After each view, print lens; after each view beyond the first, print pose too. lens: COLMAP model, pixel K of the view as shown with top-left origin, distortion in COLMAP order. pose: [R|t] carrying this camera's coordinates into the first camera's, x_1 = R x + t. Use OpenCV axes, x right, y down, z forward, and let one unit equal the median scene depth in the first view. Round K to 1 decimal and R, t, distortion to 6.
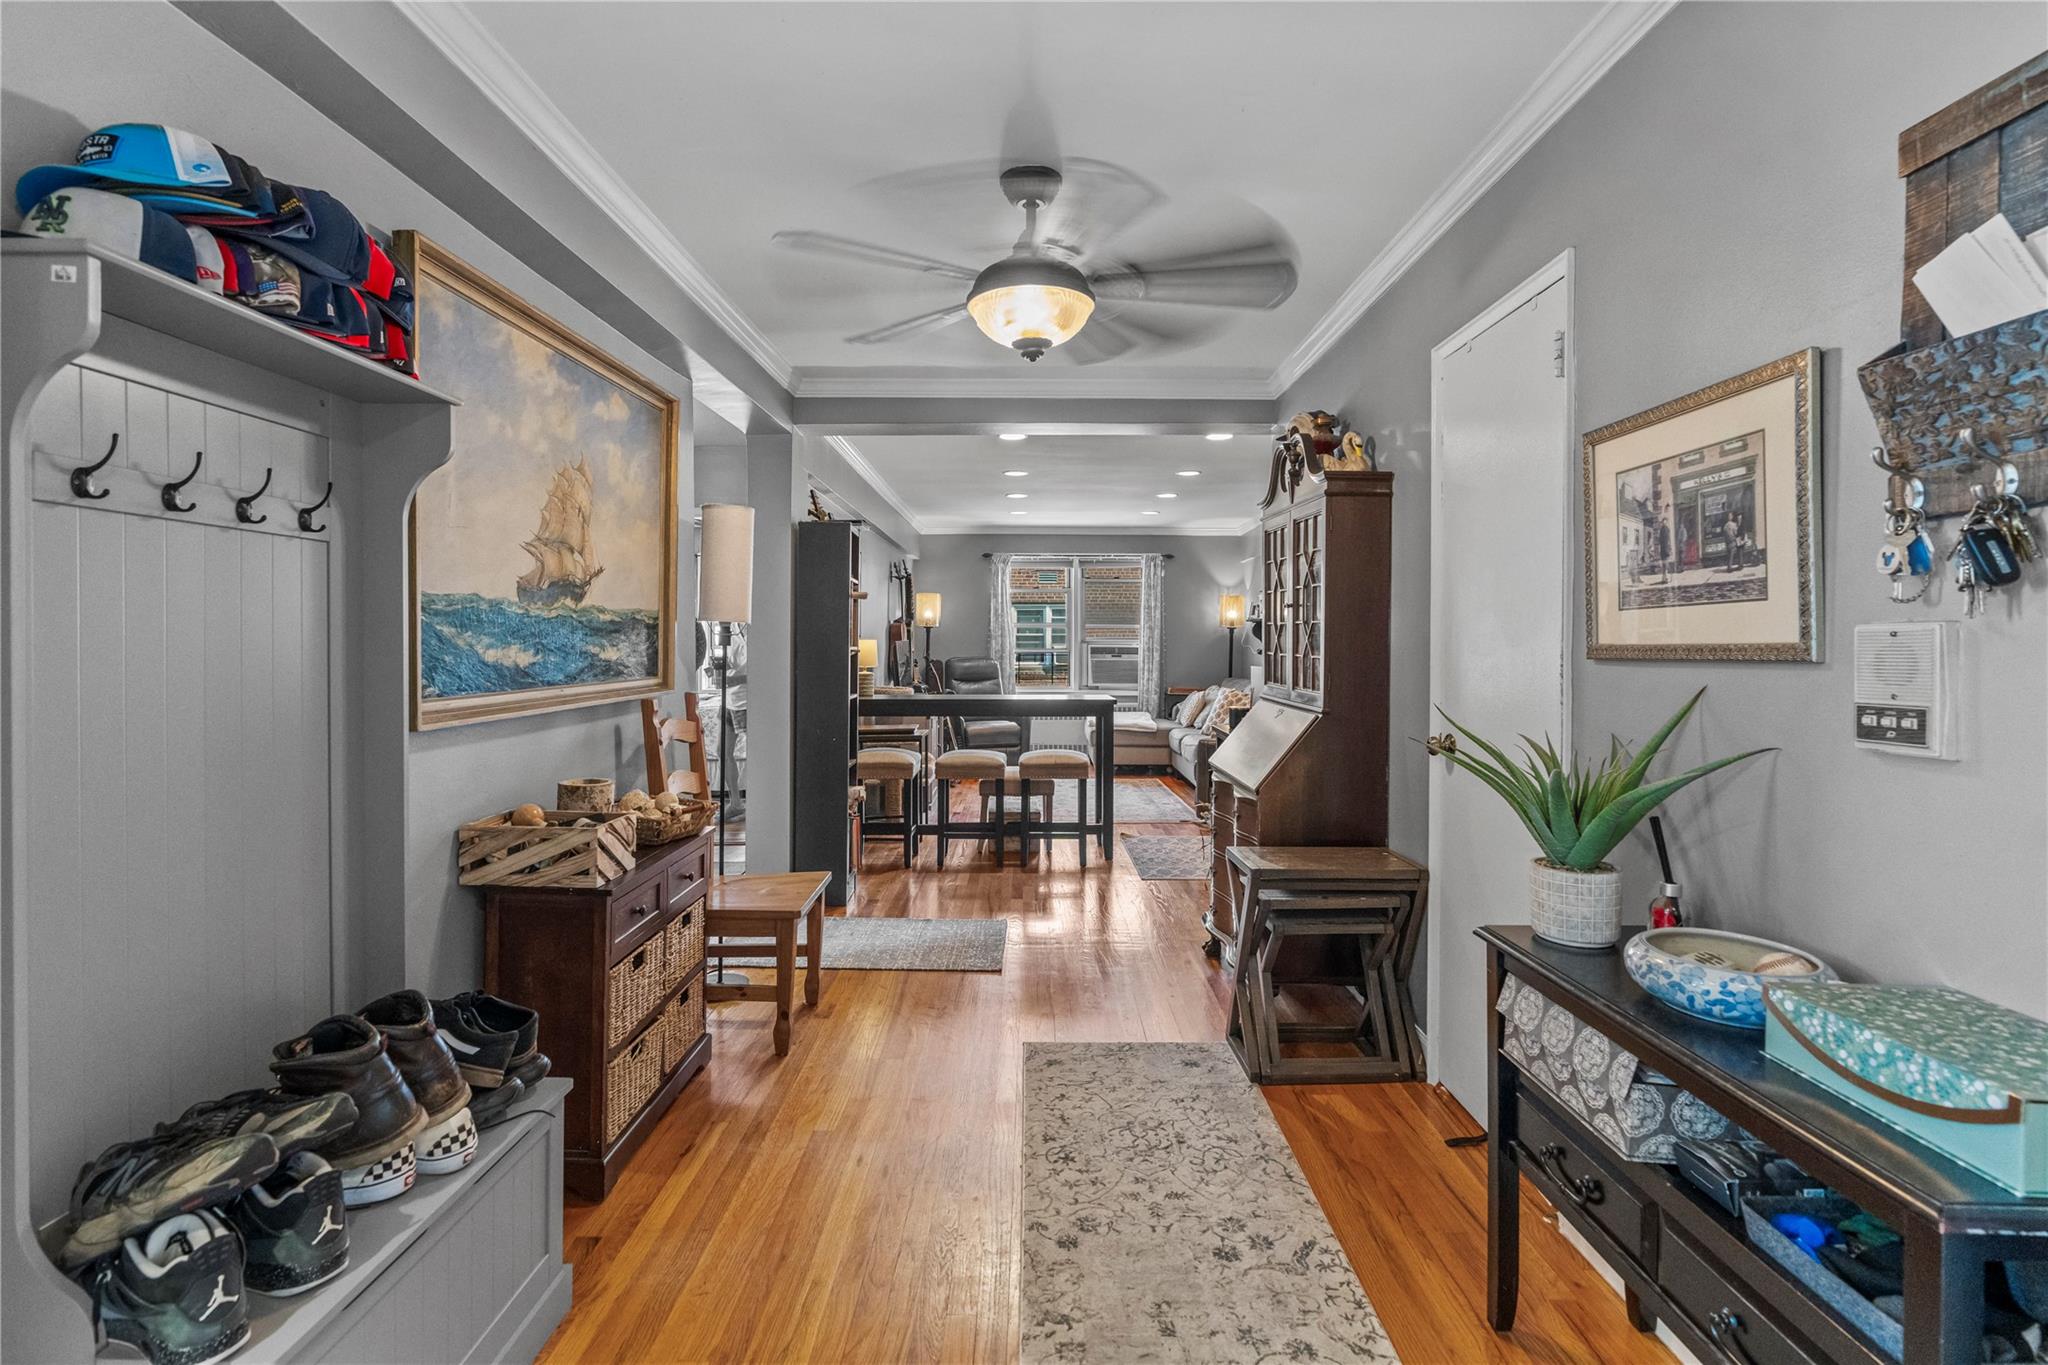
lens RADIAL K [[938.2, 0, 1013.2], [0, 938.2, 653.8], [0, 0, 1]] dist [-0.015012, 0.005940]
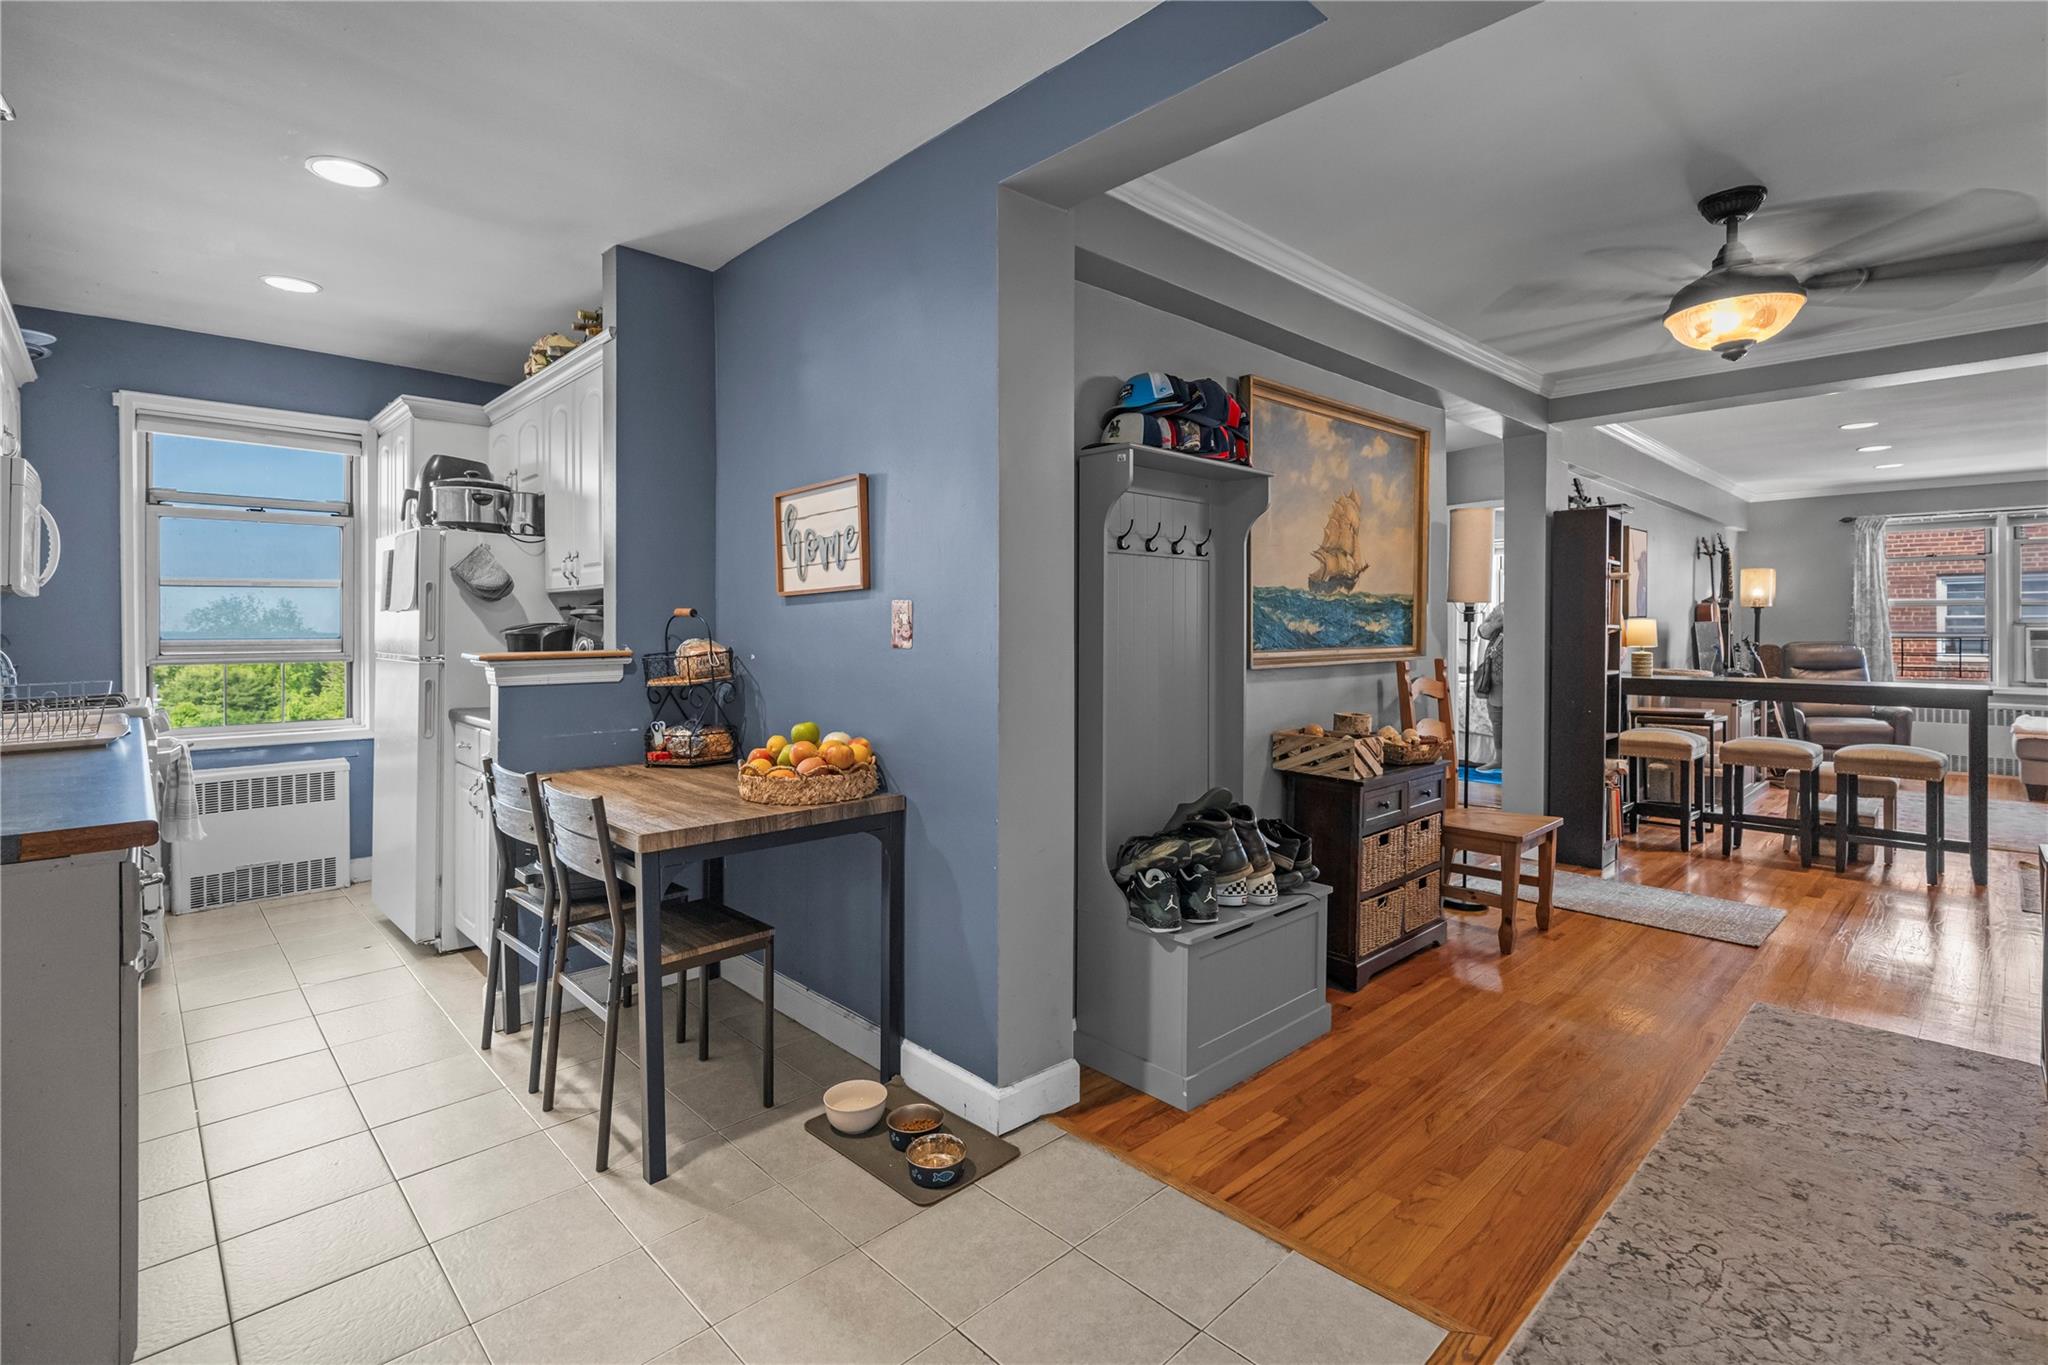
lens RADIAL K [[938.2, 0, 1034.8], [0, 938.2, 626.1], [0, 0, 1]] dist [-0.015012, 0.005940]
pose [[0.699869, -0.002277, -0.714268, 0.232227], [-0.009066, 0.999886, -0.012070, 0.022713], [0.714214, 0.014923, 0.699769, -0.361696]]
